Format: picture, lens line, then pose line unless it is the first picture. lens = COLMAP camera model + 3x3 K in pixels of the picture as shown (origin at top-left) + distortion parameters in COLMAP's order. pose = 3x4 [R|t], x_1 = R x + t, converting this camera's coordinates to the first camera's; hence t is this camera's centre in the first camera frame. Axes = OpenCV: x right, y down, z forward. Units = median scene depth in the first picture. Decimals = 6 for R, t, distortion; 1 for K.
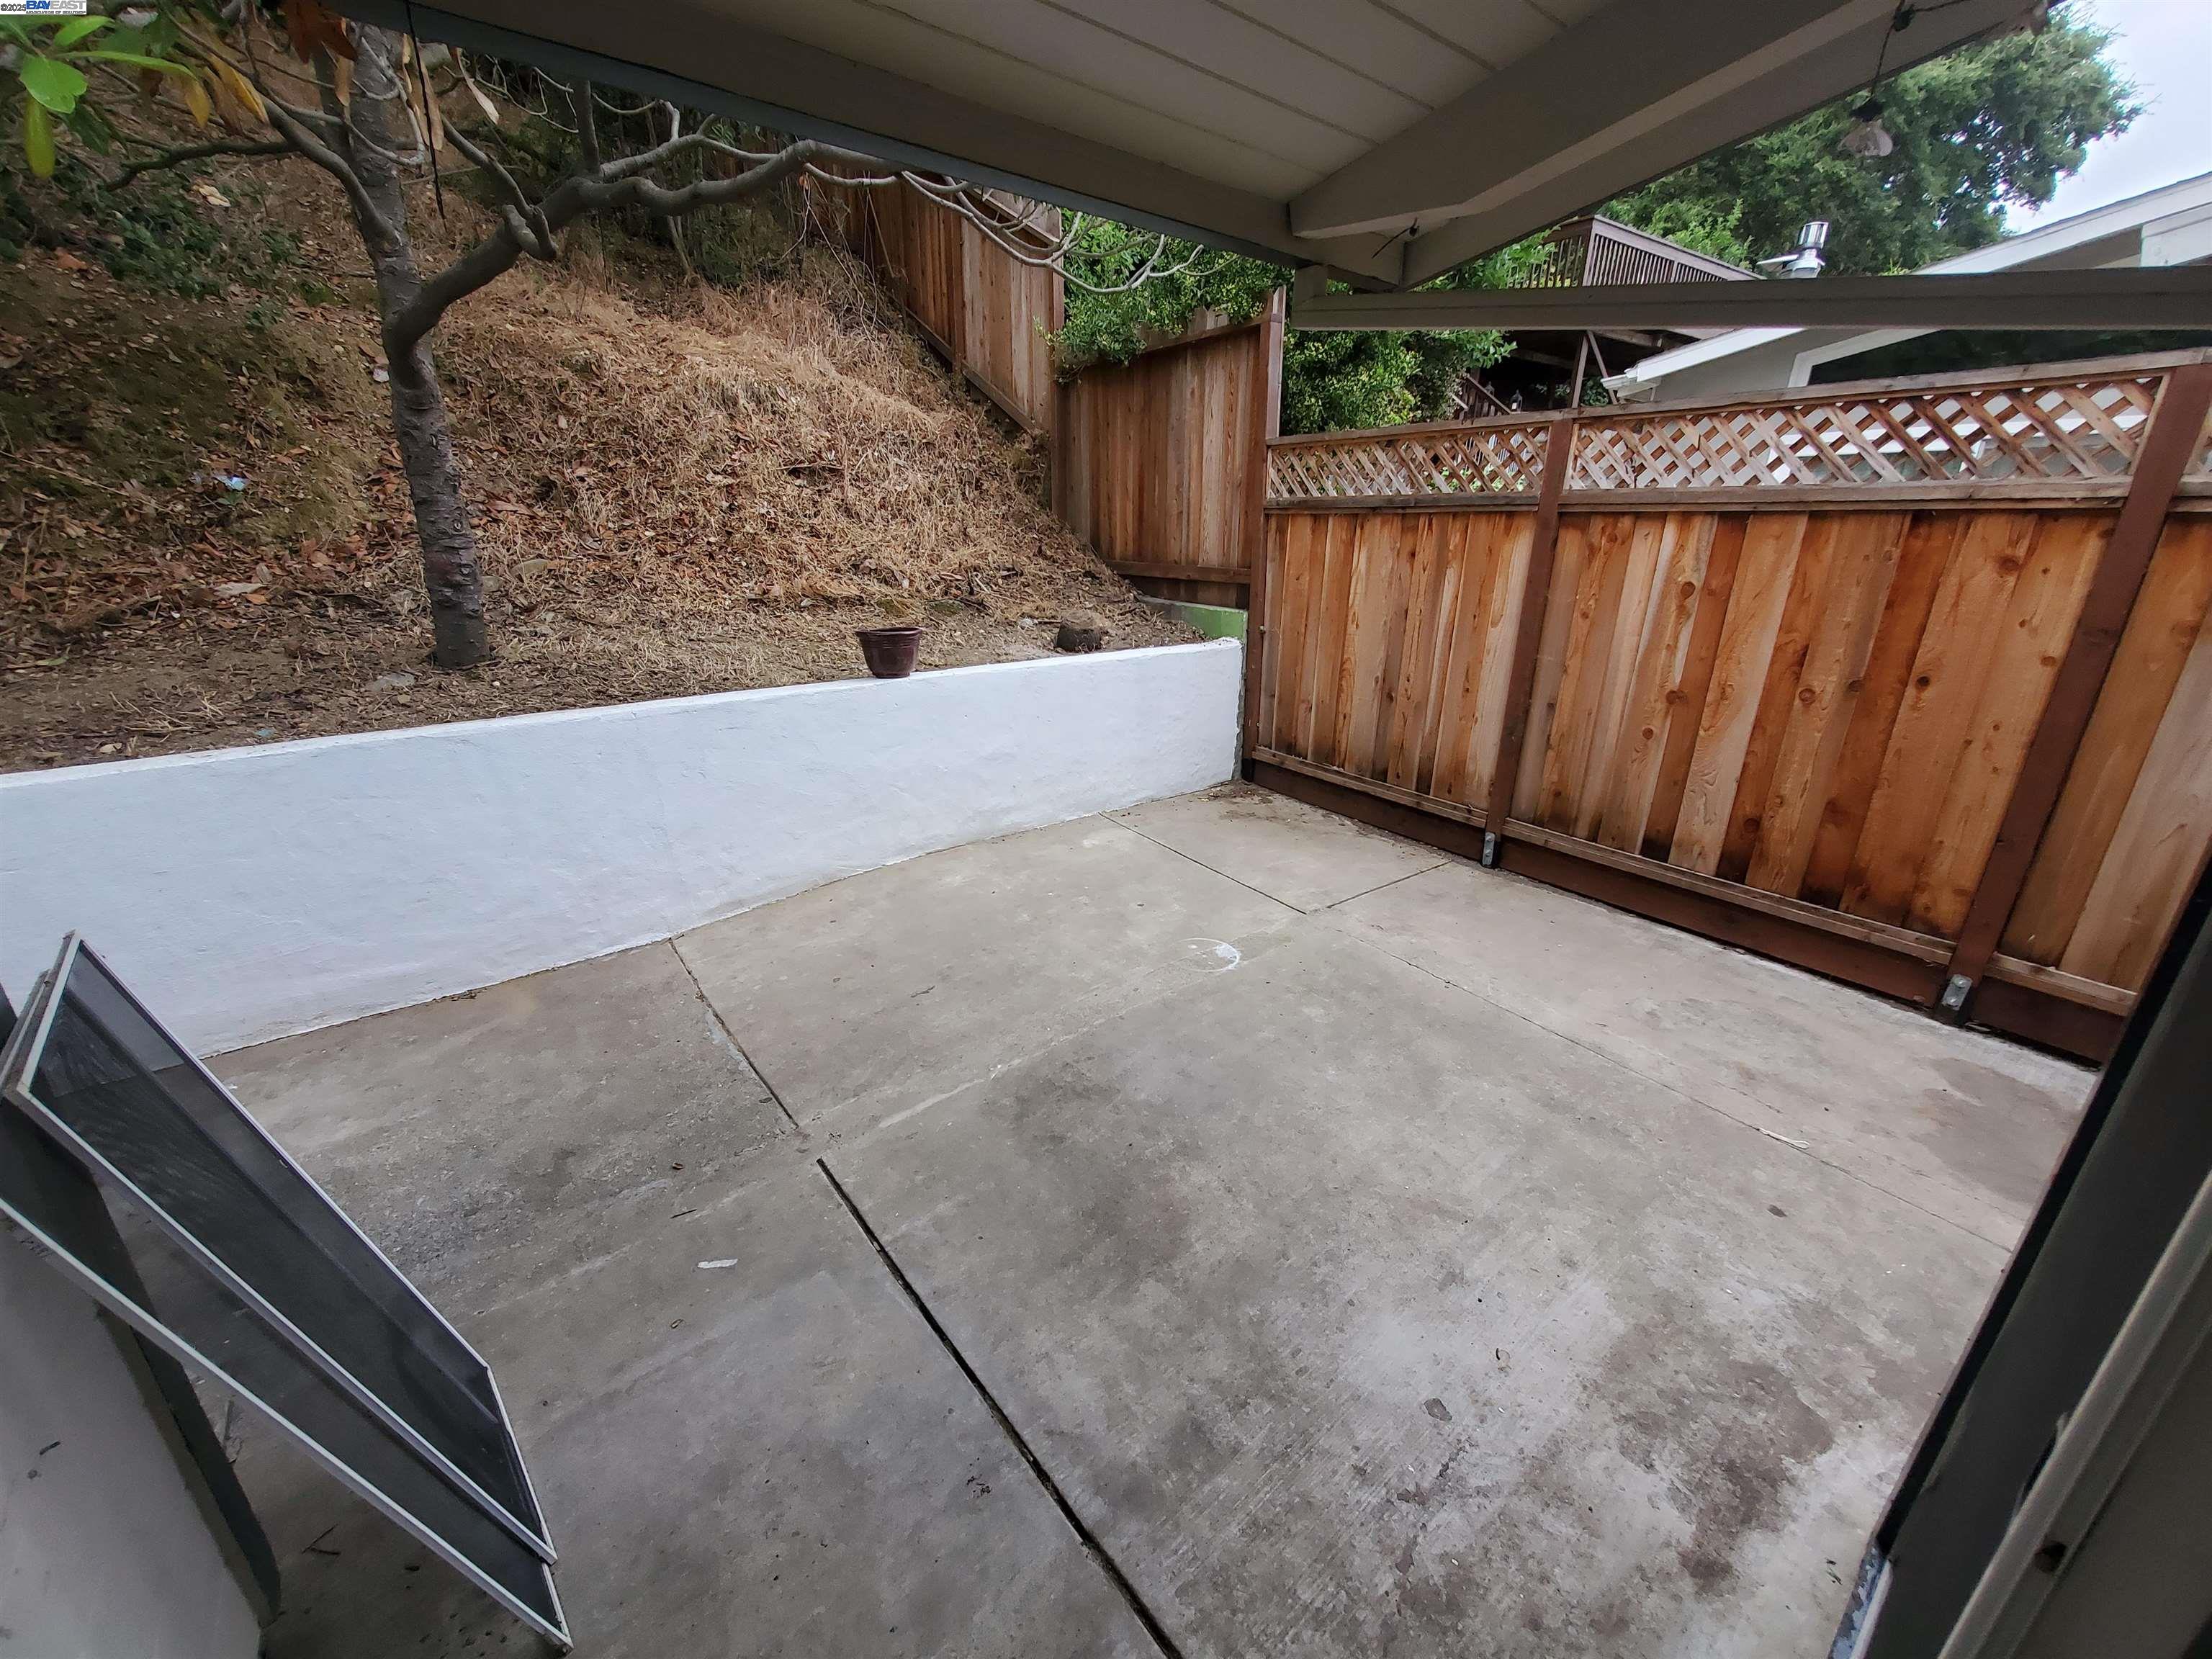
lens RADIAL K [[872.9, 0, 1099.6], [0, 872.9, 842.9], [0, 0, 1]] dist [0.000447, -0.000434]
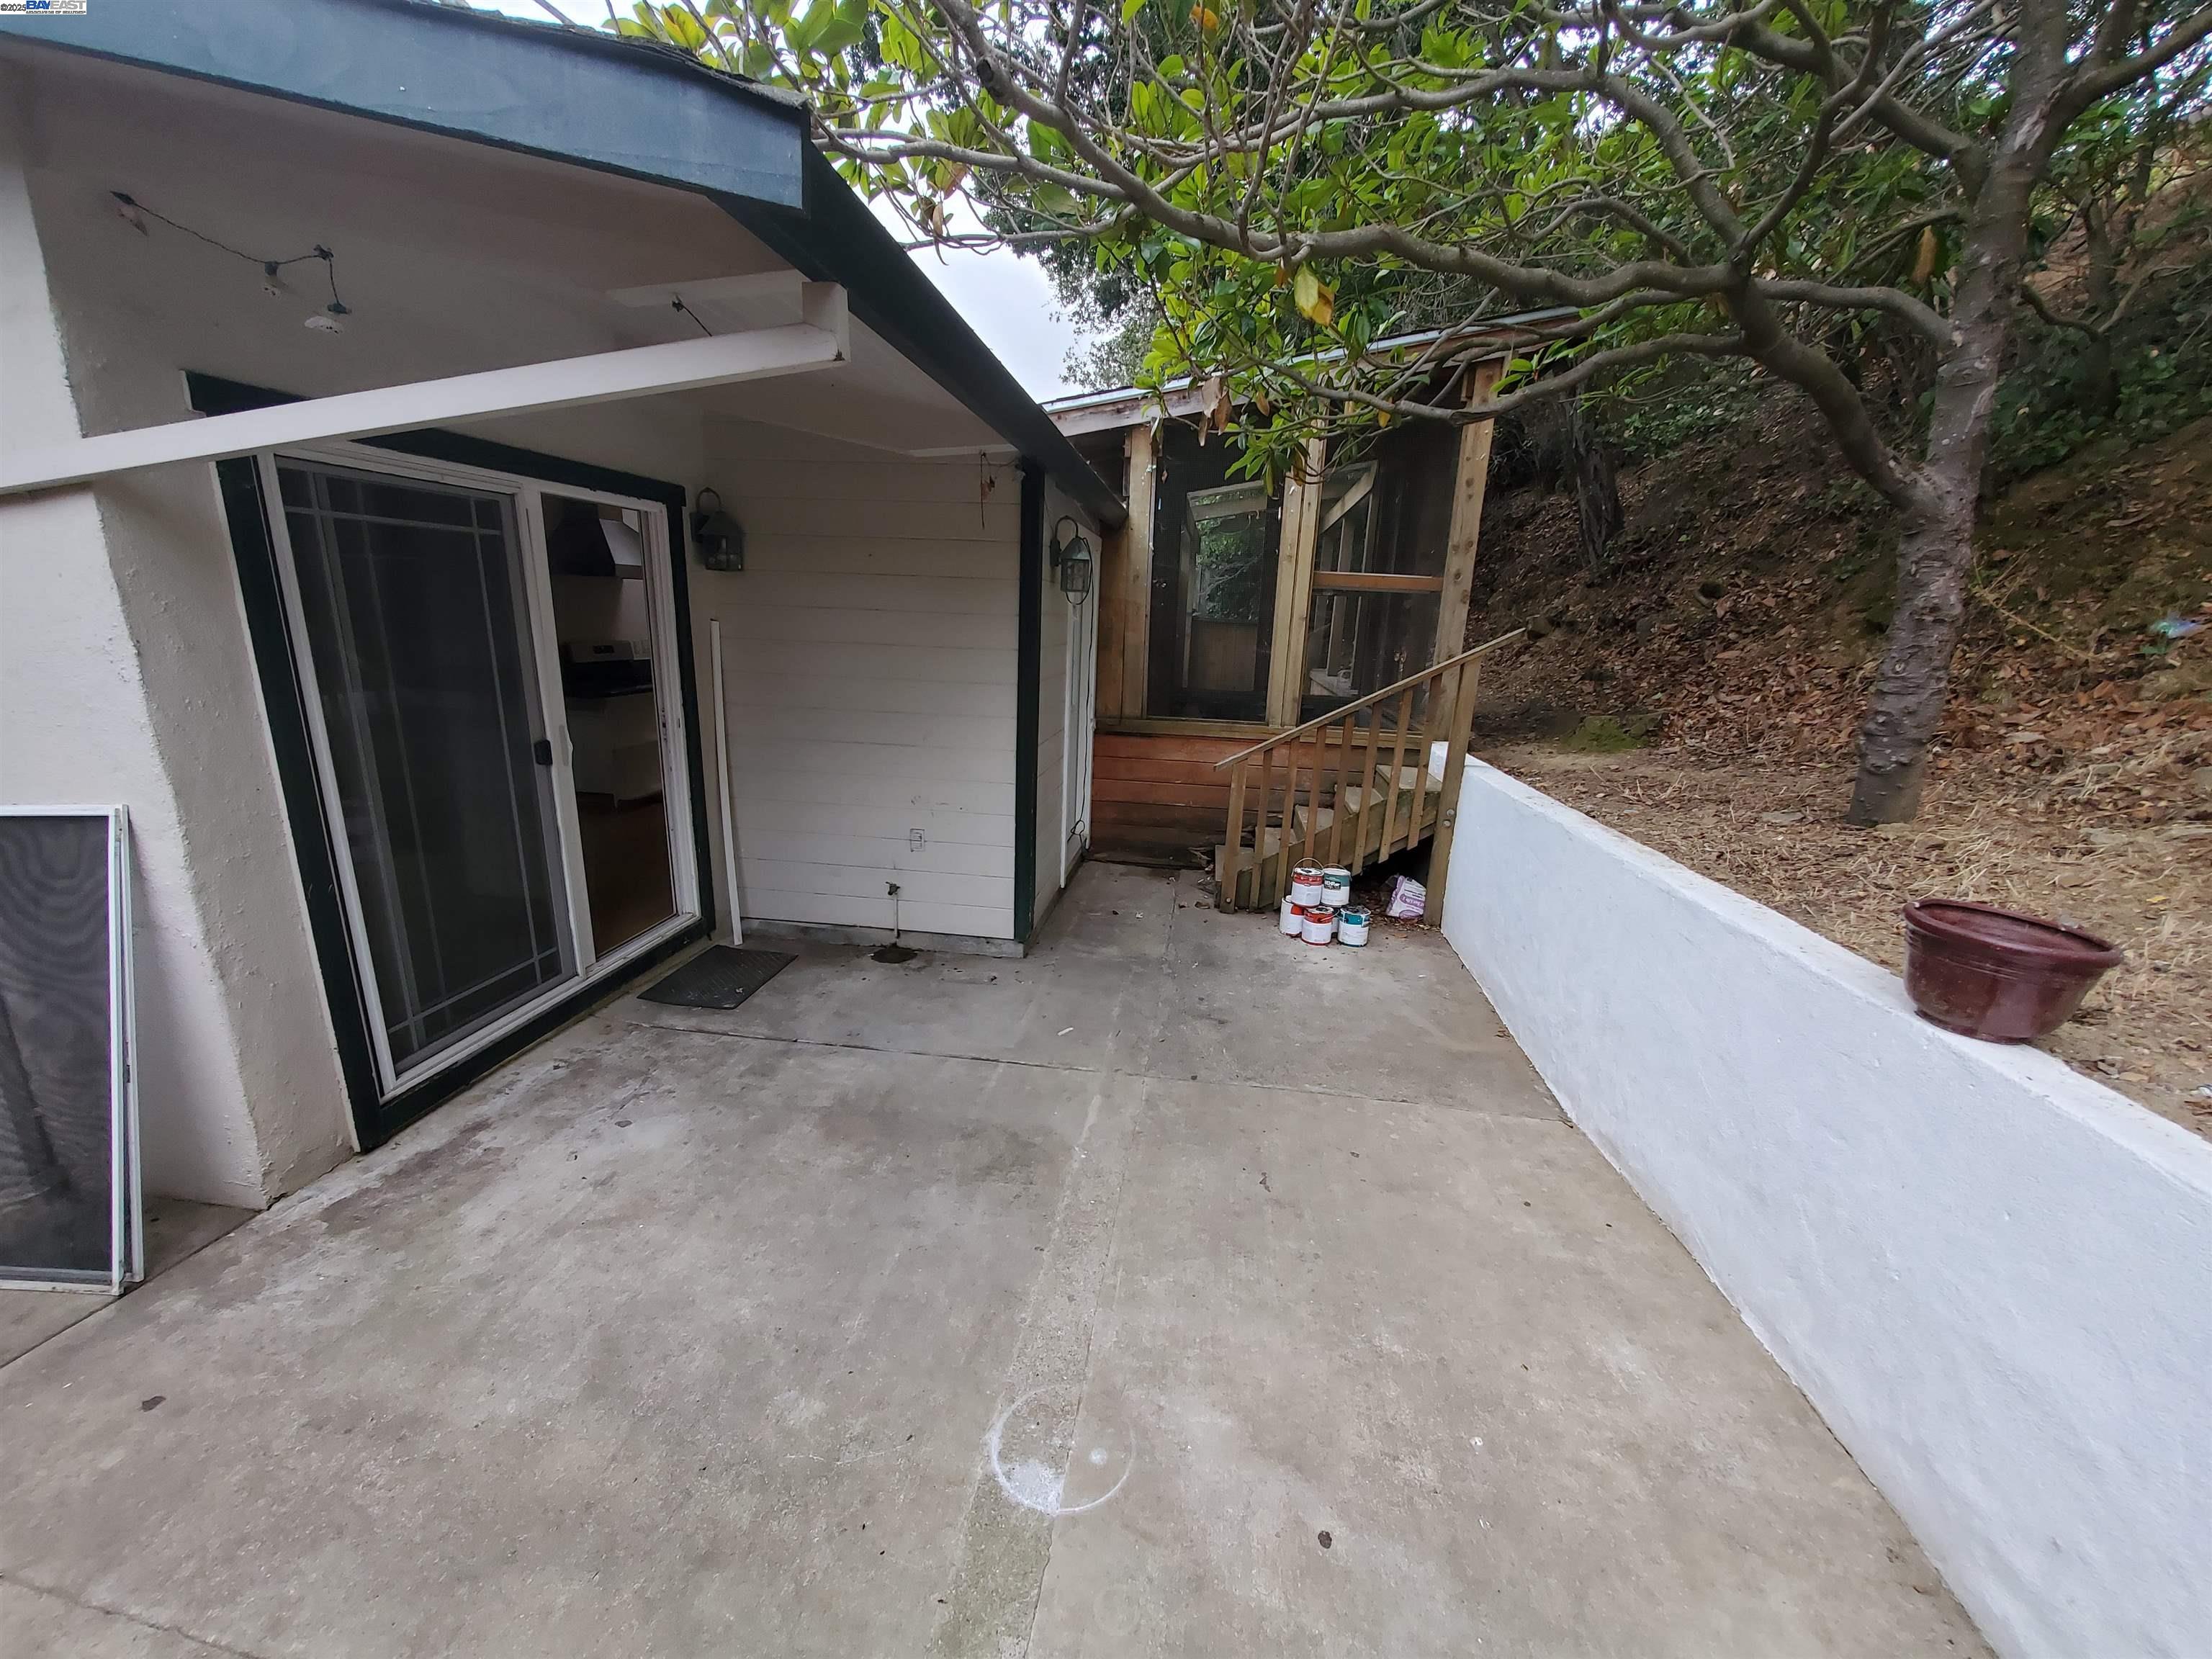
lens RADIAL K [[872.9, 0, 1099.6], [0, 872.9, 842.9], [0, 0, 1]] dist [0.000447, -0.000434]
pose [[-0.714241, 0.139875, -0.685780, 0.493189], [-0.285104, 0.836703, 0.467594, -0.500677], [0.639199, 0.529493, -0.557729, 1.362020]]
